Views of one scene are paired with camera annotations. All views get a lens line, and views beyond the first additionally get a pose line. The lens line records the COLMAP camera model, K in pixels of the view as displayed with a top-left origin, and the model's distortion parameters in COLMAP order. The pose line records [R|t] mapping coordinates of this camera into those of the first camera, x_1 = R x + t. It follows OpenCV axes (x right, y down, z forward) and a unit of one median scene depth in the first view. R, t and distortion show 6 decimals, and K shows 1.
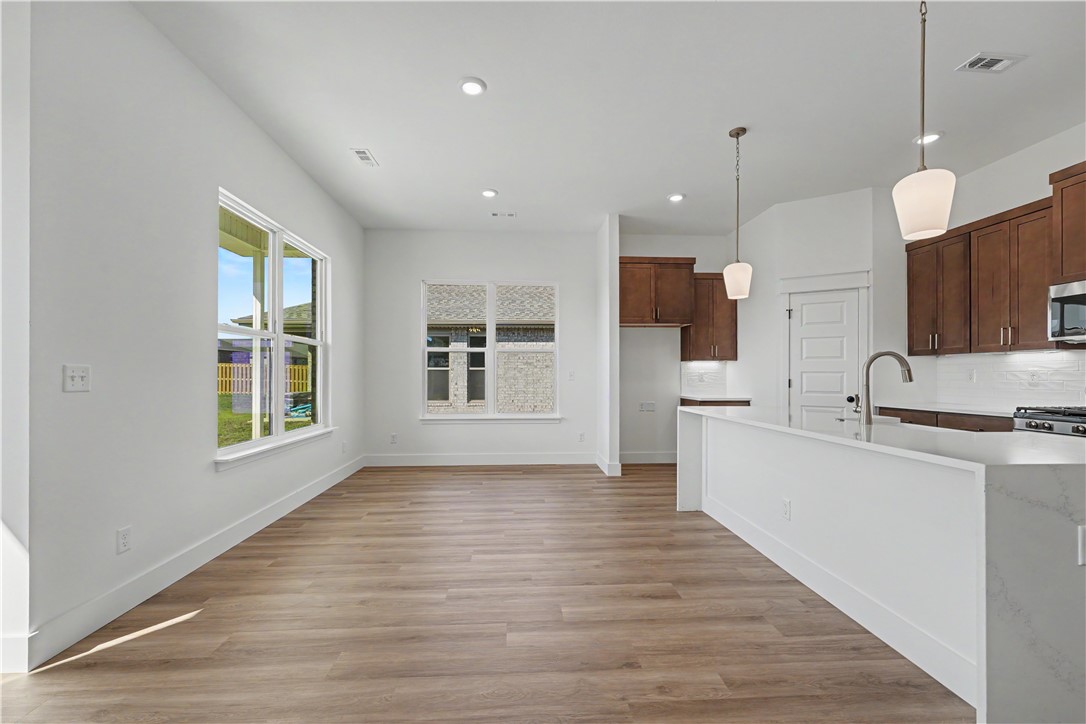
lens RADIAL K [[437.9, 0, 543.0], [0, 437.9, 371.8], [0, 0, 1]] dist [-0.002519, 0.000697]
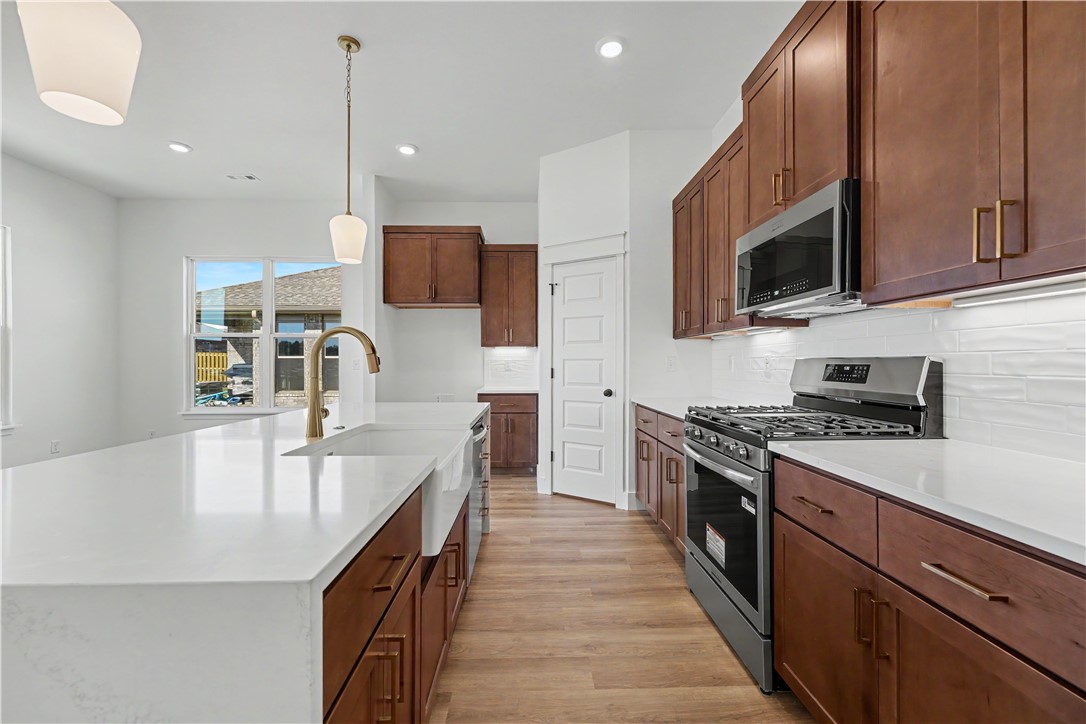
lens RADIAL K [[437.9, 0, 536.8], [0, 437.9, 361.2], [0, 0, 1]] dist [-0.002519, 0.000697]
pose [[0.999381, -0.001759, -0.035129, 0.600457], [0.001799, 0.999998, 0.001088, 0.002826], [0.035127, -0.001150, 0.999382, 0.184394]]
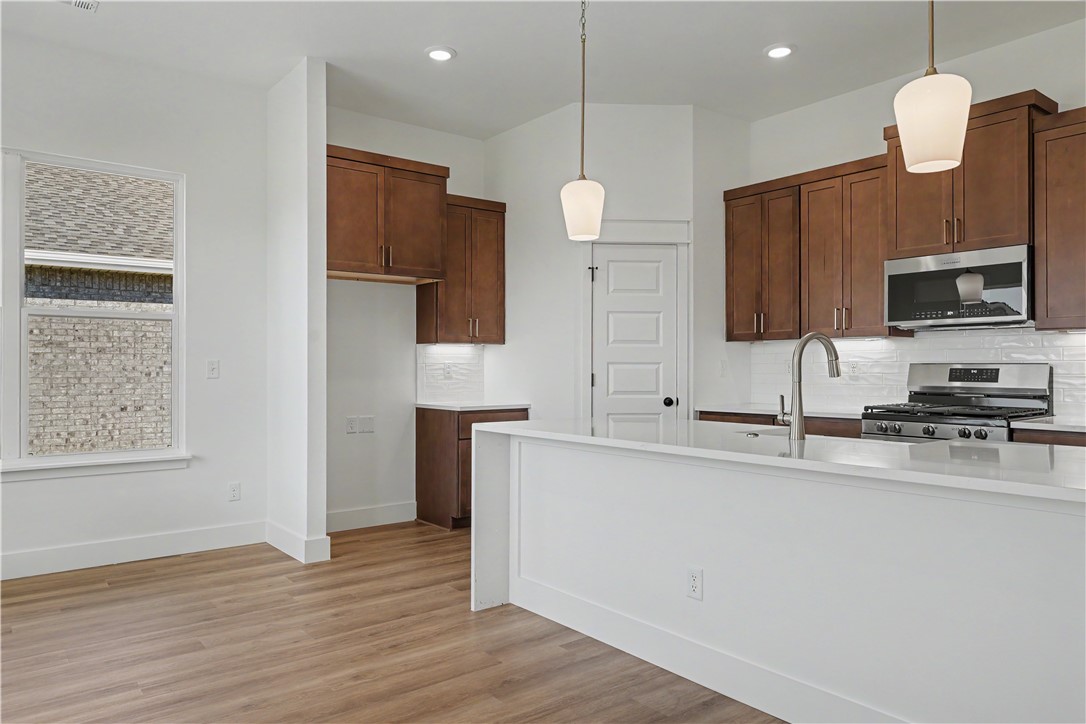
lens RADIAL K [[722.1, 0, 538.0], [0, 722.1, 362.3], [0, 0, 1]] dist [-0.000182, 0.003073]
pose [[0.824030, 0.002209, 0.566542, -0.123585], [-0.002247, 0.999997, -0.000631, 0.000788], [-0.566541, -0.000753, 0.824033, 0.165768]]
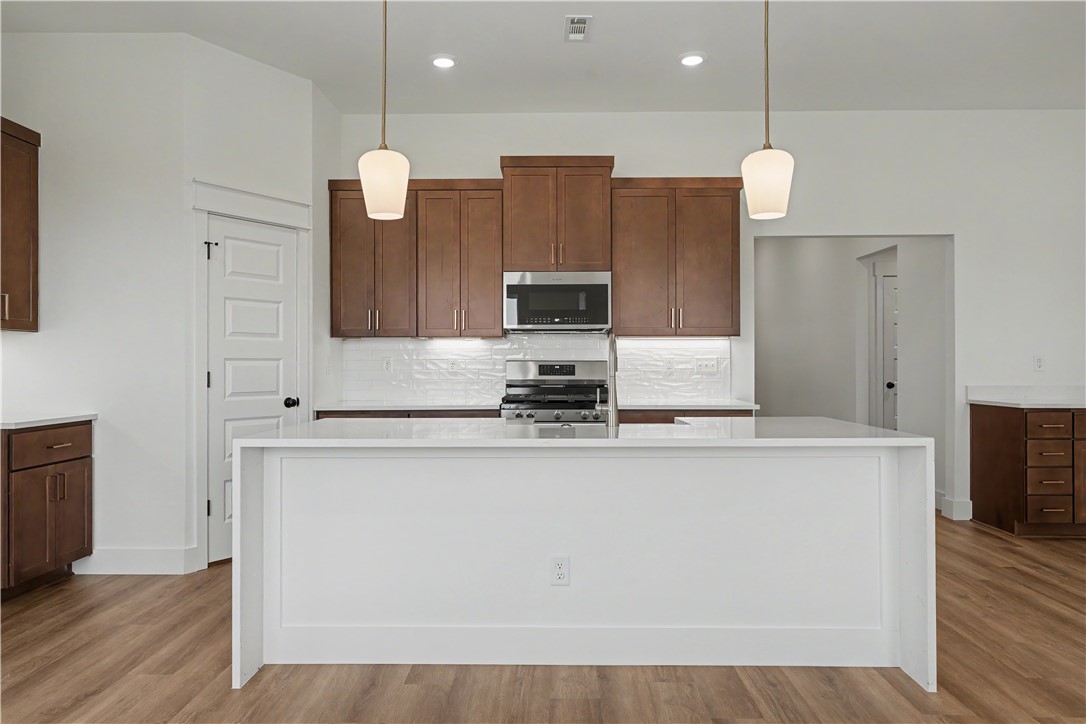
lens RADIAL K [[722.1, 0, 535.3], [0, 722.1, 360.0], [0, 0, 1]] dist [-0.000182, 0.003073]
pose [[0.084909, 0.003633, 0.996382, -0.303574], [-0.004958, 0.999983, -0.003223, 0.003176], [-0.996376, -0.004666, 0.084926, 0.559204]]
